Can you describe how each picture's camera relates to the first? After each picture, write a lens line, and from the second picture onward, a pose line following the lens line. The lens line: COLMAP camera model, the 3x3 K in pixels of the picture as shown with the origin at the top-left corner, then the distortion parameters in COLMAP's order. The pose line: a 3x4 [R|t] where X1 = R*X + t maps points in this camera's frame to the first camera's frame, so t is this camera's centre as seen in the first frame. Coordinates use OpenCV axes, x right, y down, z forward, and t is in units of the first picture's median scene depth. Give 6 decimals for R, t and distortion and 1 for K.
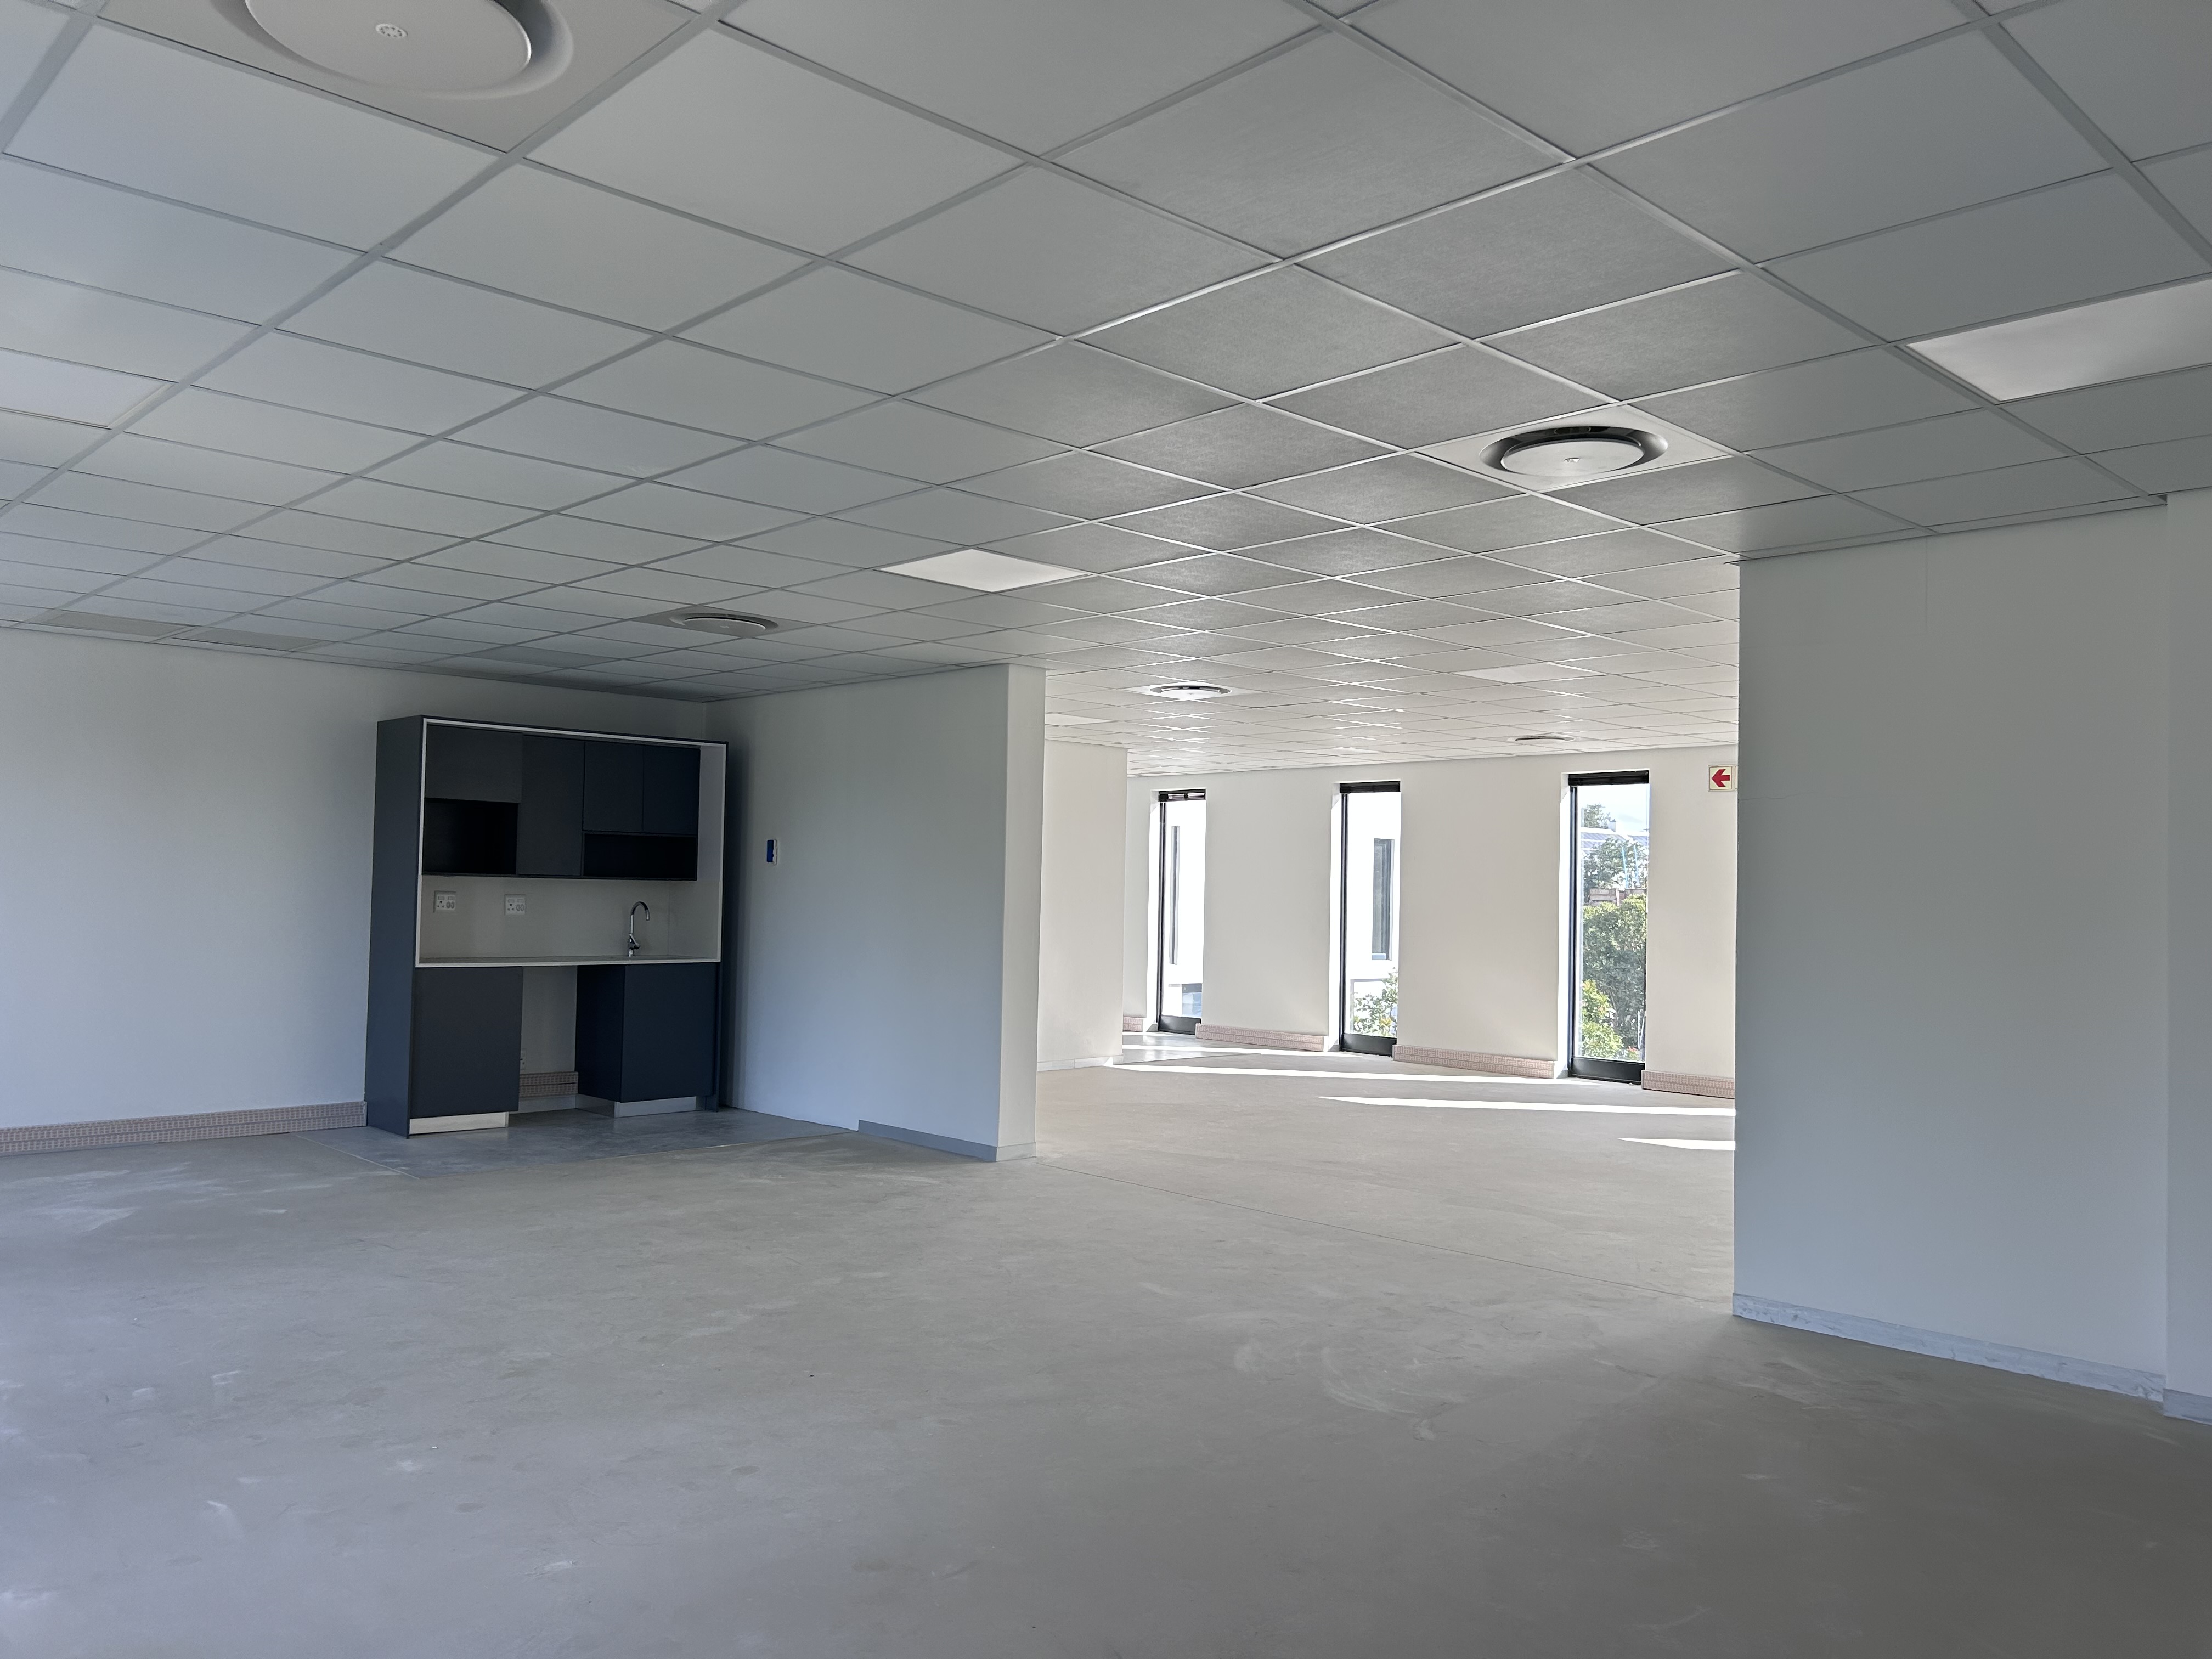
lens RADIAL K [[1663.0, 0, 1096.9], [0, 1663.0, 835.5], [0, 0, 1]] dist [0.047166, -0.049803]
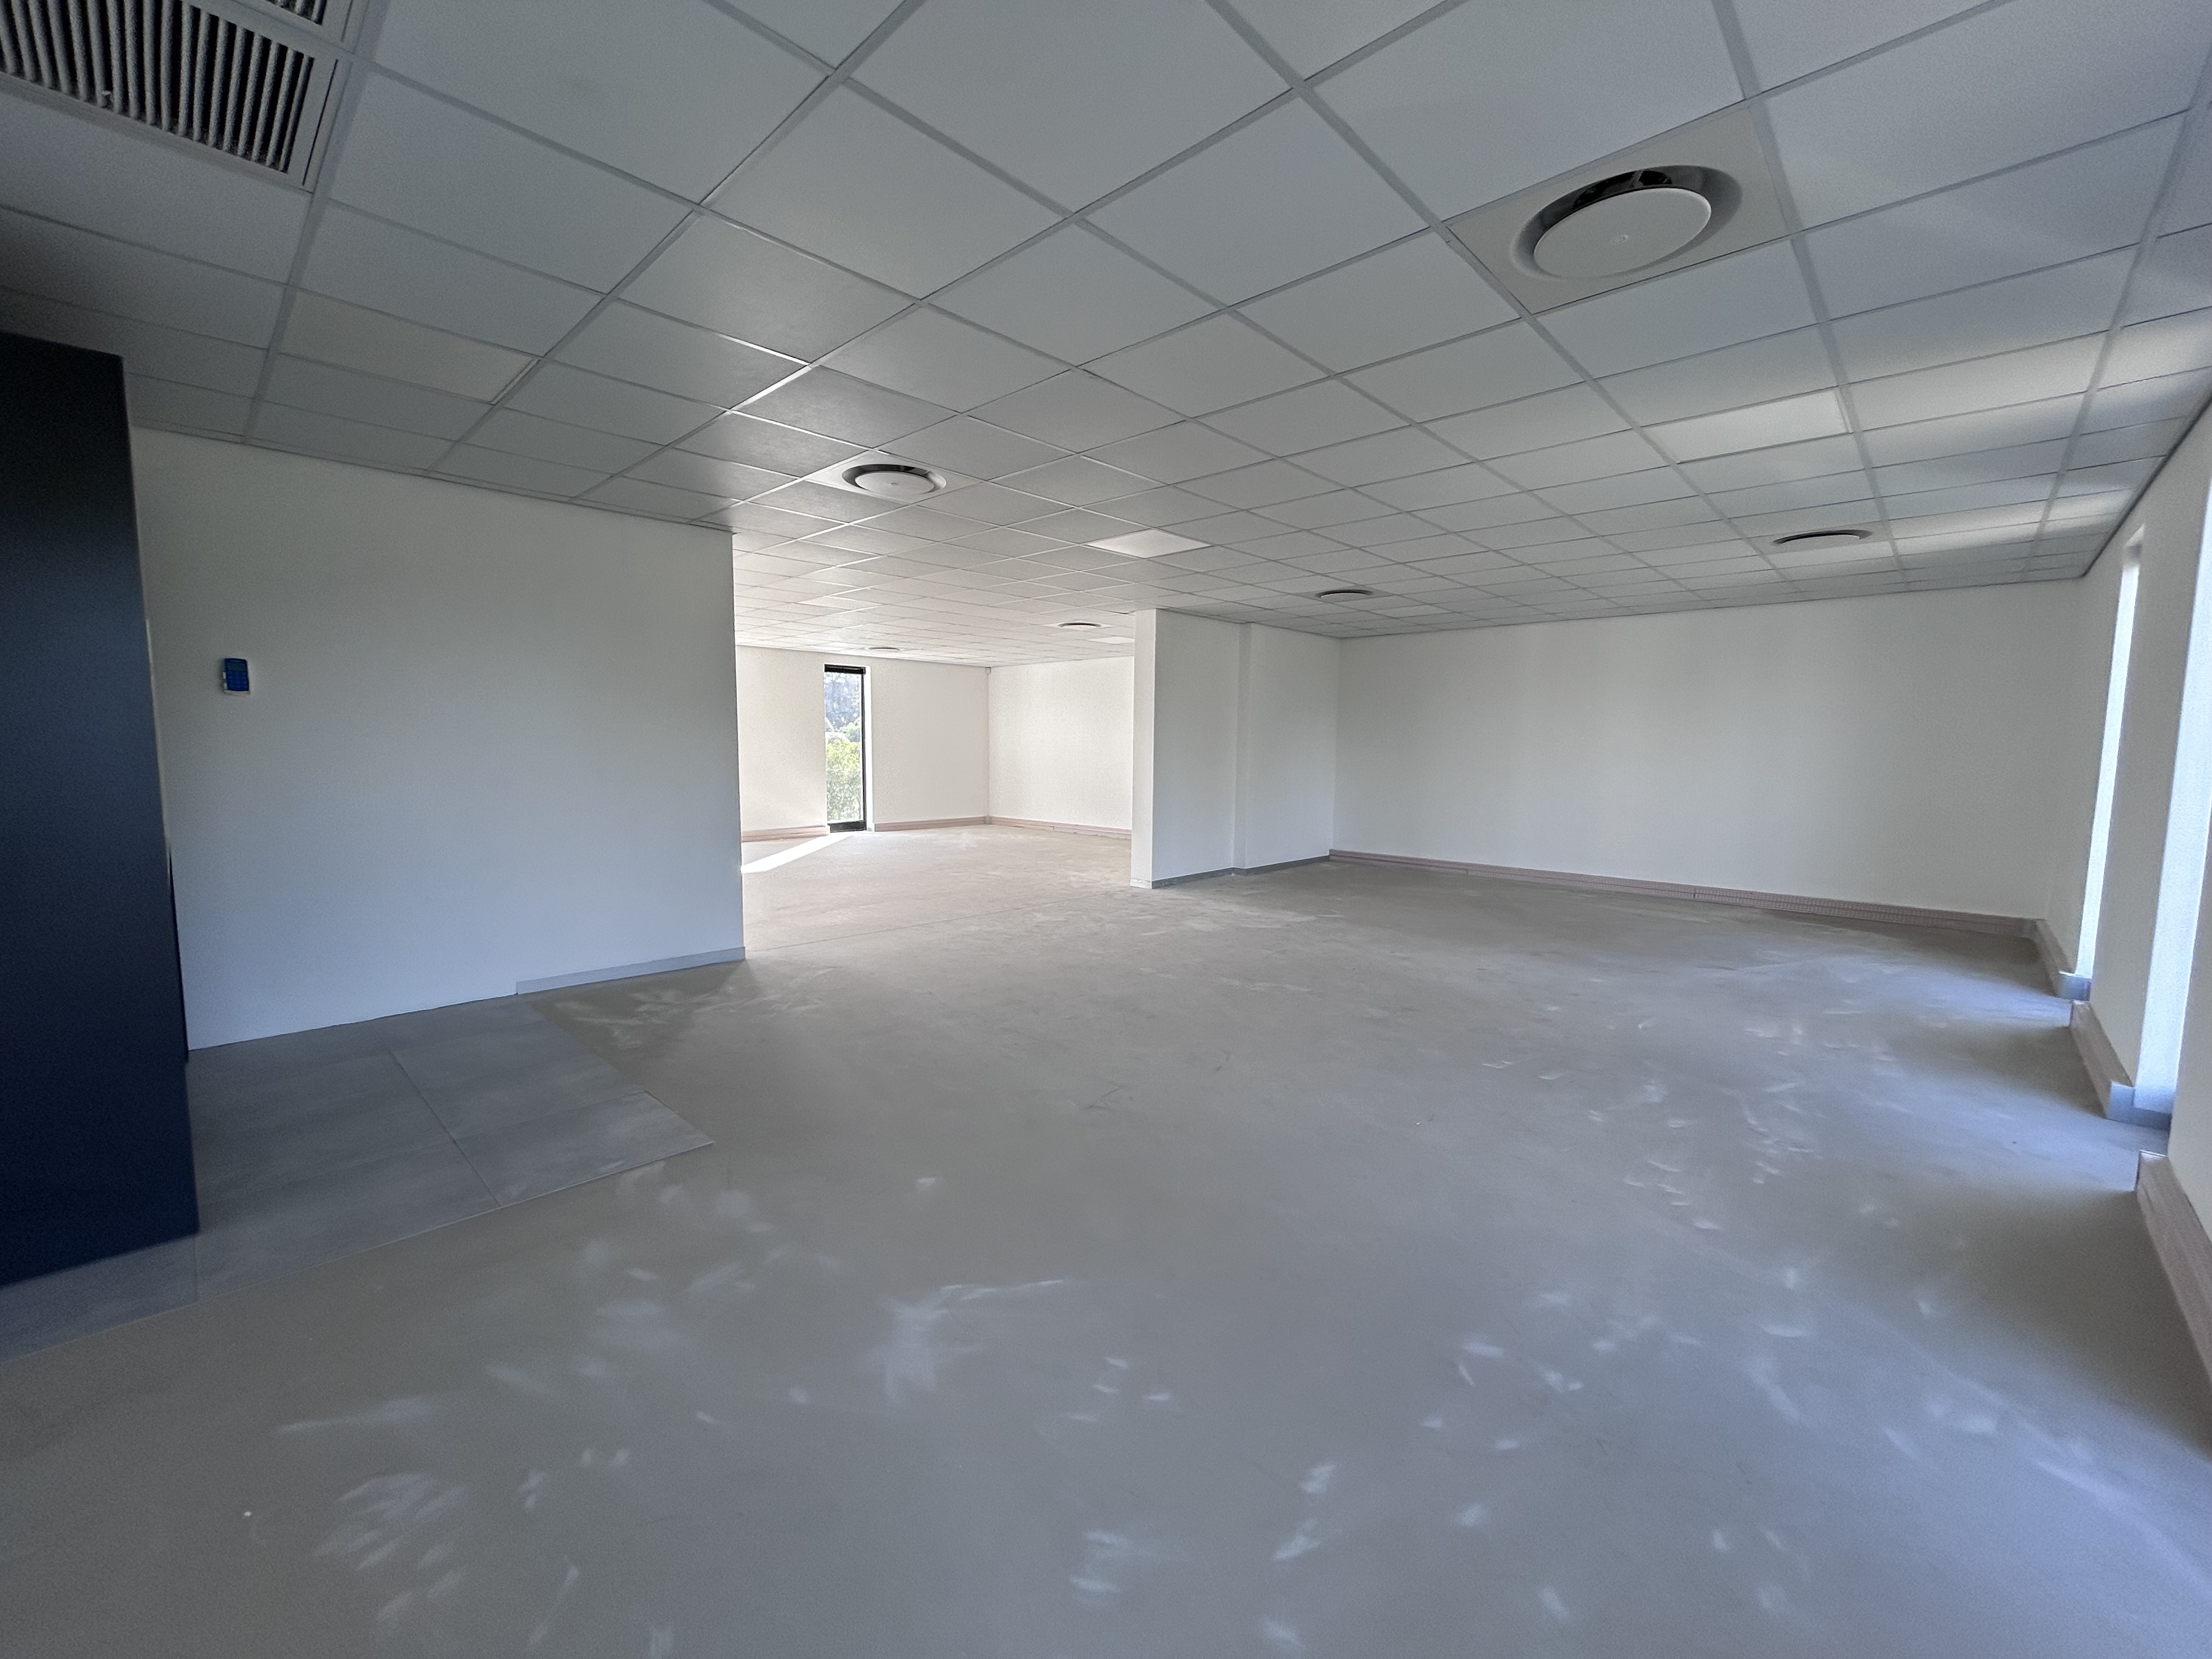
lens RADIAL K [[891.6, 0, 1094.9], [0, 891.6, 828.5], [0, 0, 1]] dist [-0.001069, -0.000042]
pose [[-0.051480, -0.112110, 0.992361, -0.668648], [-0.043801, 0.992976, 0.109907, 0.017704], [-0.997713, -0.037809, -0.056029, 0.738085]]
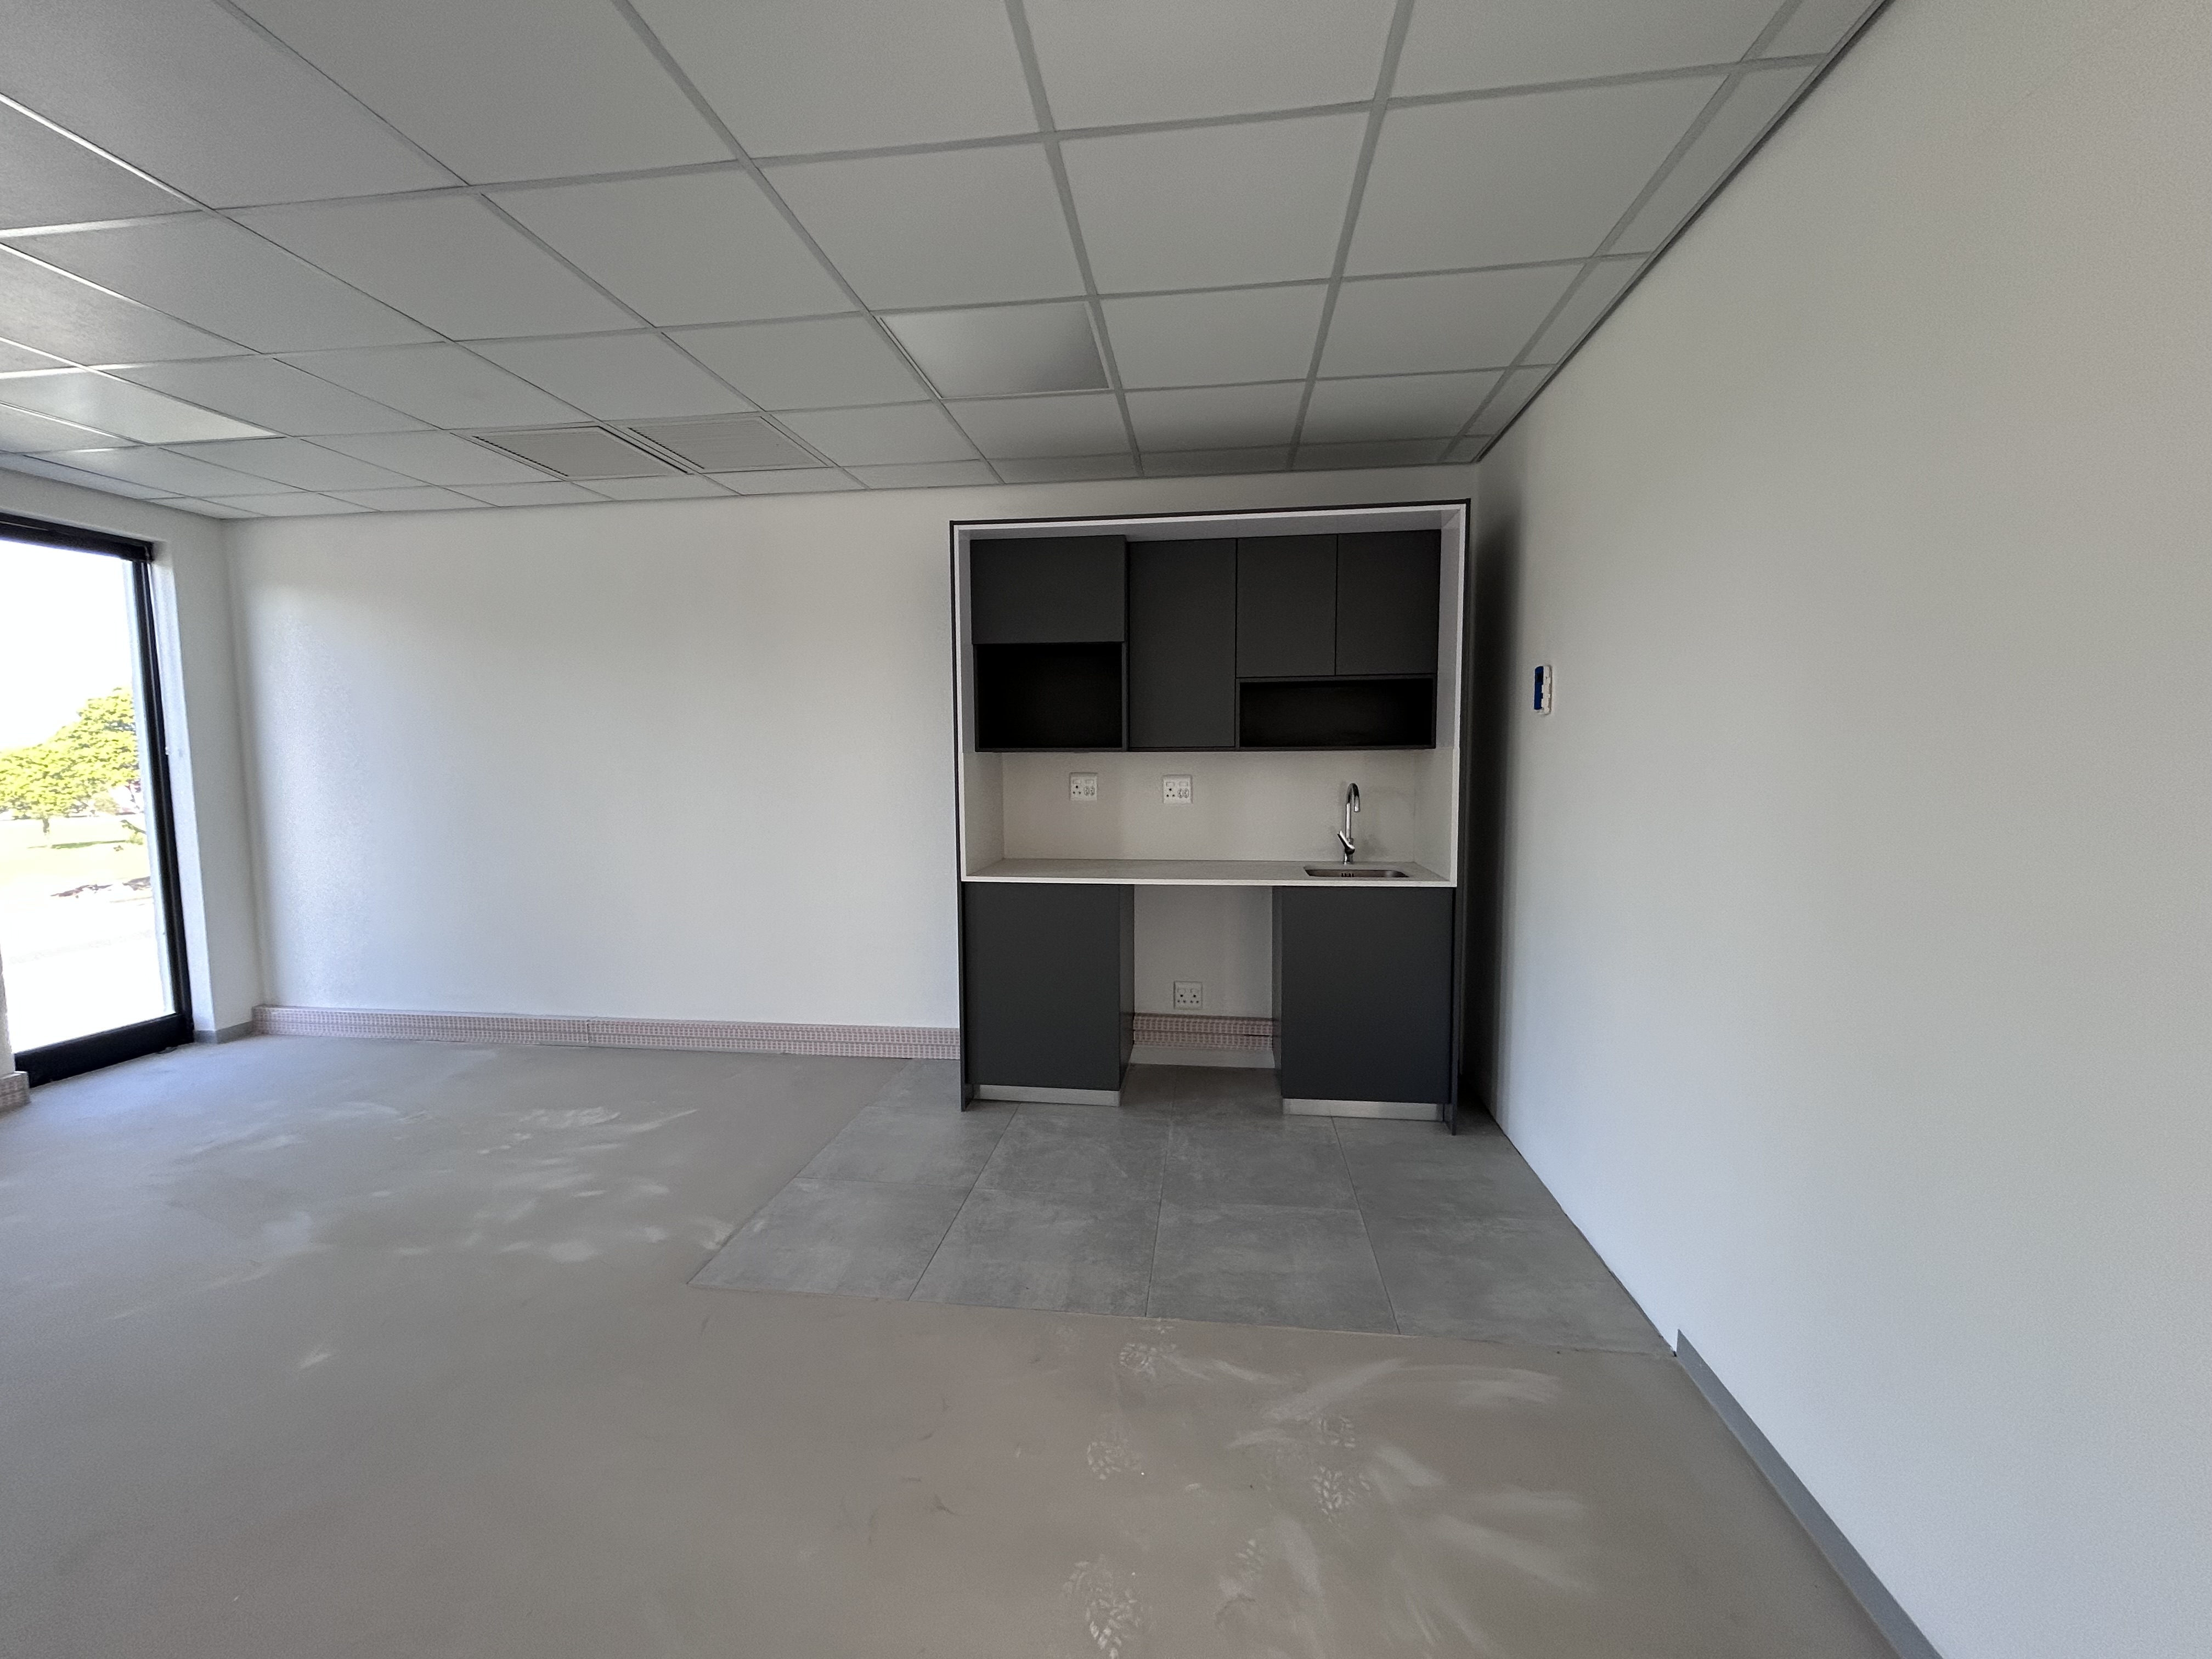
lens RADIAL K [[899.3, 0, 1108.1], [0, 899.3, 828.7], [0, 0, 1]] dist [0.000437, -0.000522]
pose [[0.636930, 0.036143, -0.770074, -0.070550], [0.045873, 0.995354, 0.084658, 0.026172], [0.769556, -0.089247, 0.632312, 0.797076]]
